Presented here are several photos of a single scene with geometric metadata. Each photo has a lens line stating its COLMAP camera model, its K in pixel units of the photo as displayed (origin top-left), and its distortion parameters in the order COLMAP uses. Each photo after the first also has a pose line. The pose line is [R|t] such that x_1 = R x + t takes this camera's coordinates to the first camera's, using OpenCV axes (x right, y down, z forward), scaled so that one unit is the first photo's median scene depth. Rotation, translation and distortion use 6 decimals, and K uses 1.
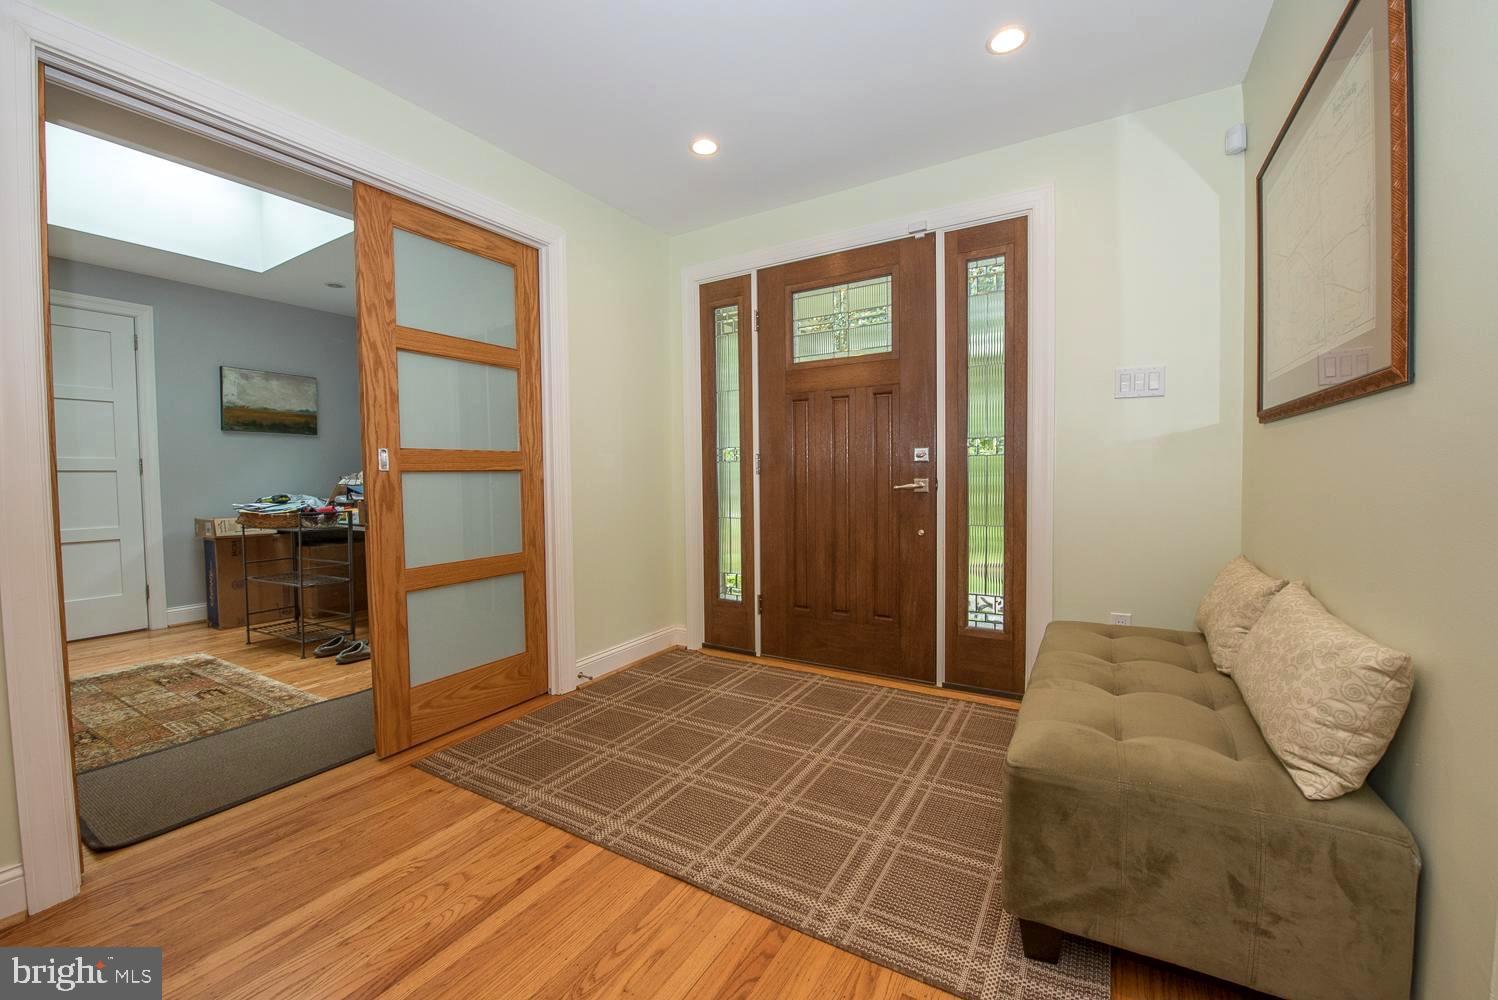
lens RADIAL K [[594.3, 0, 745.4], [0, 594.3, 502.7], [0, 0, 1]] dist [-0.022248, -0.001400]
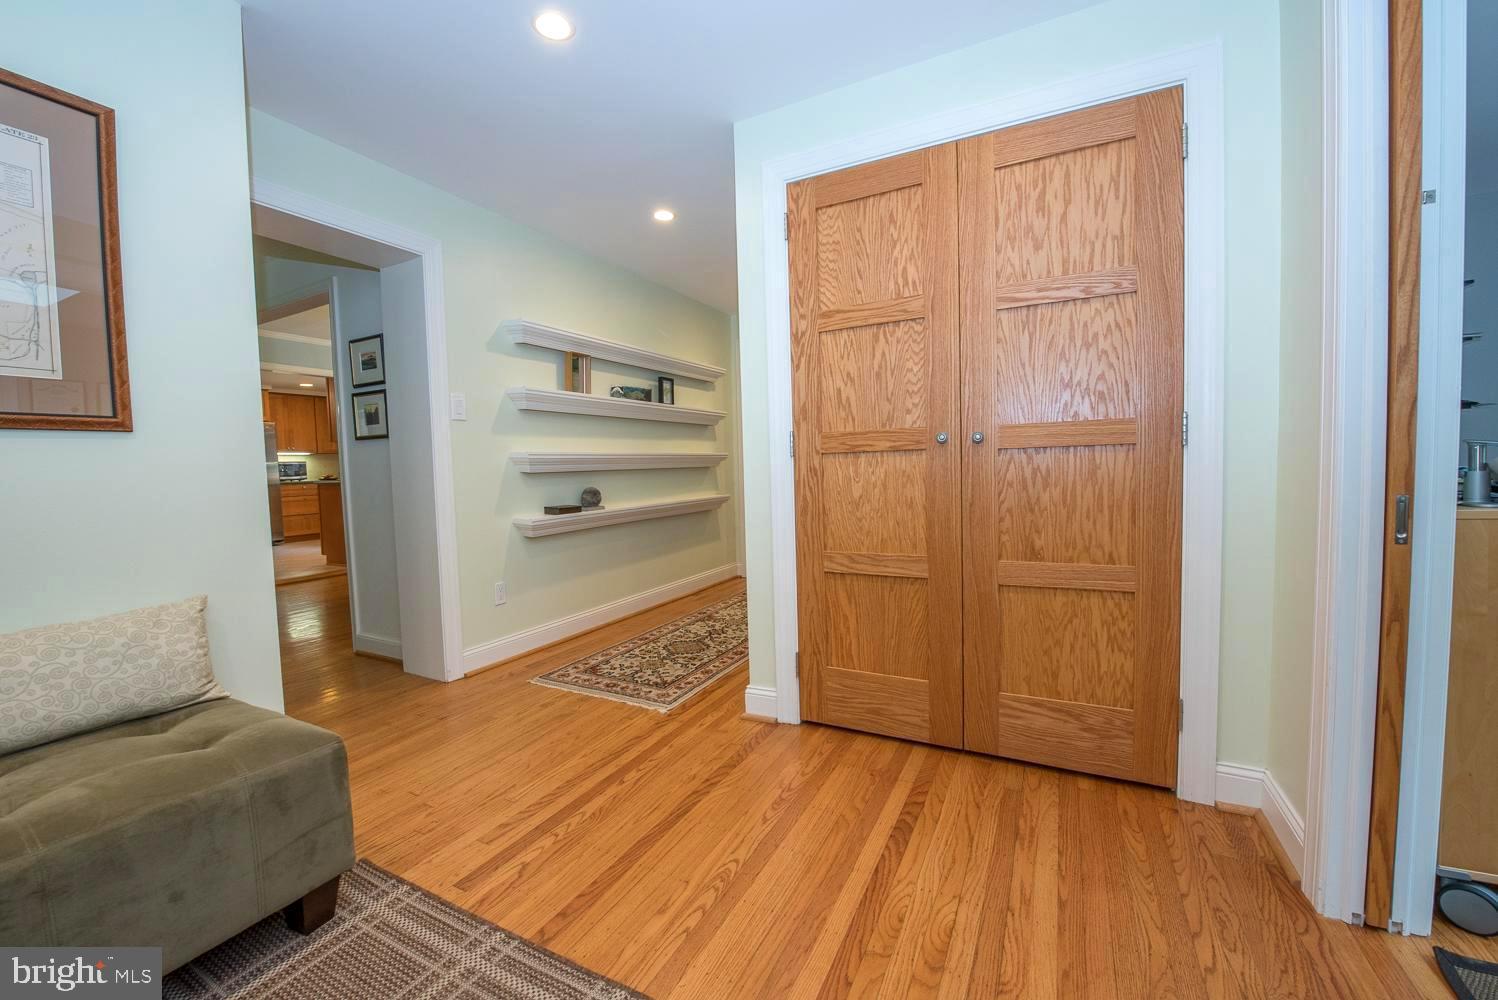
lens RADIAL K [[594.3, 0, 751.9], [0, 594.3, 496.1], [0, 0, 1]] dist [-0.022248, -0.001400]
pose [[-0.997240, 0.041028, -0.061884, -0.230455], [0.034758, 0.994461, 0.099194, -0.088270], [0.065611, 0.096769, -0.993142, 1.675570]]
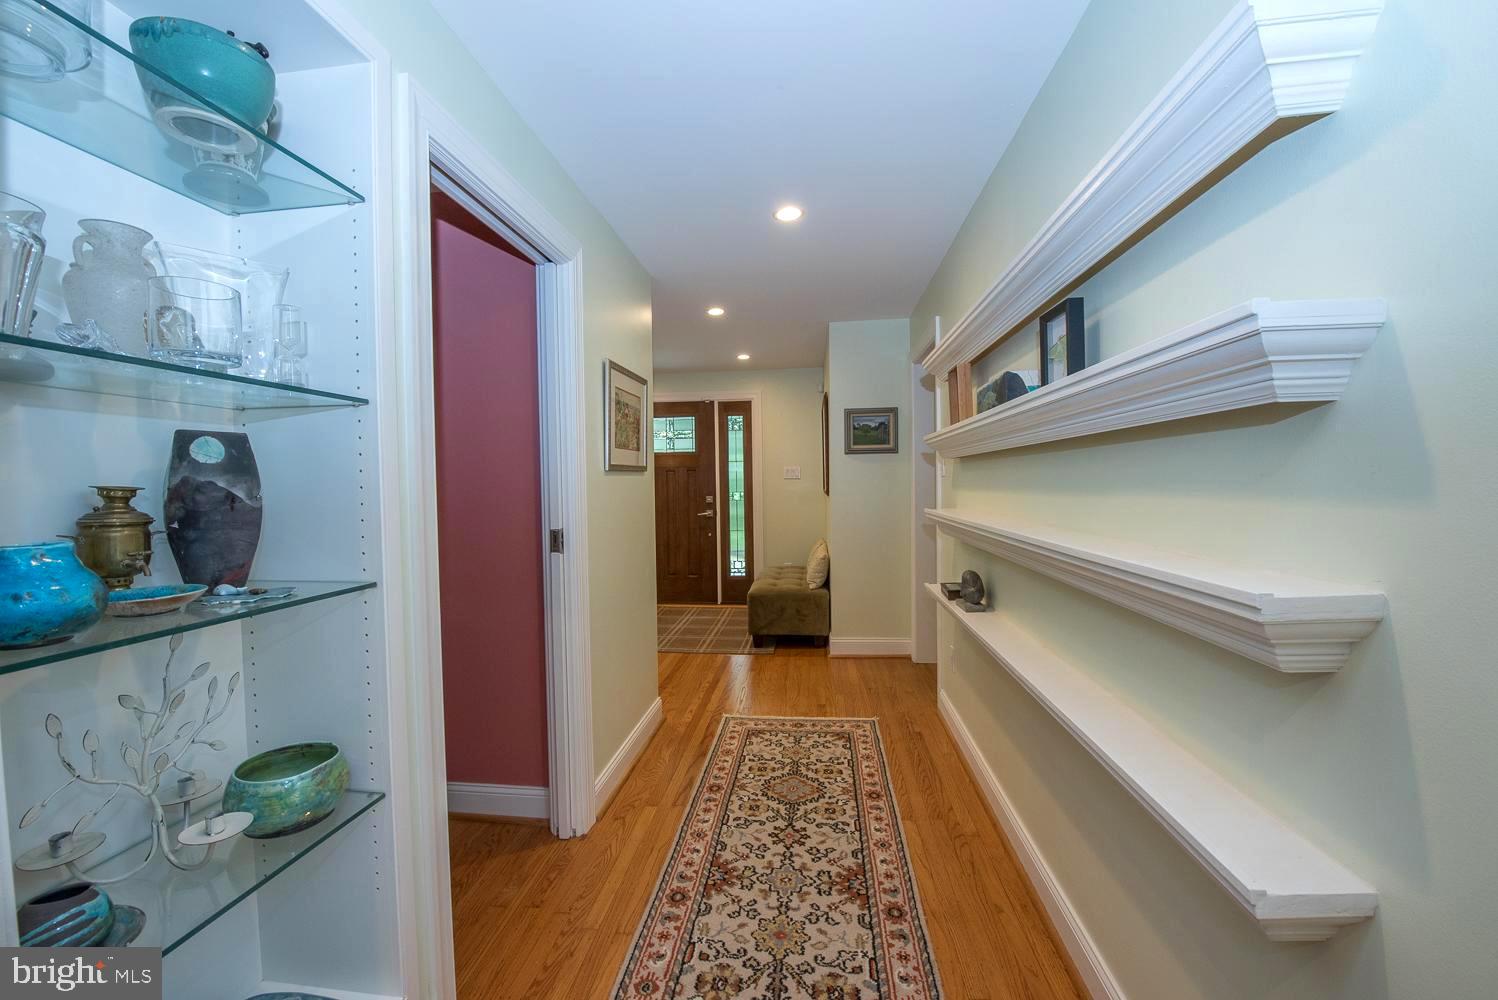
lens RADIAL K [[594.3, 0, 745.9], [0, 594.3, 498.3], [0, 0, 1]] dist [-0.022248, -0.001400]
pose [[0.912676, -0.013470, 0.408463, -0.864392], [0.022228, 0.999613, -0.016702, -0.080558], [-0.408080, 0.024323, 0.912622, -1.923457]]
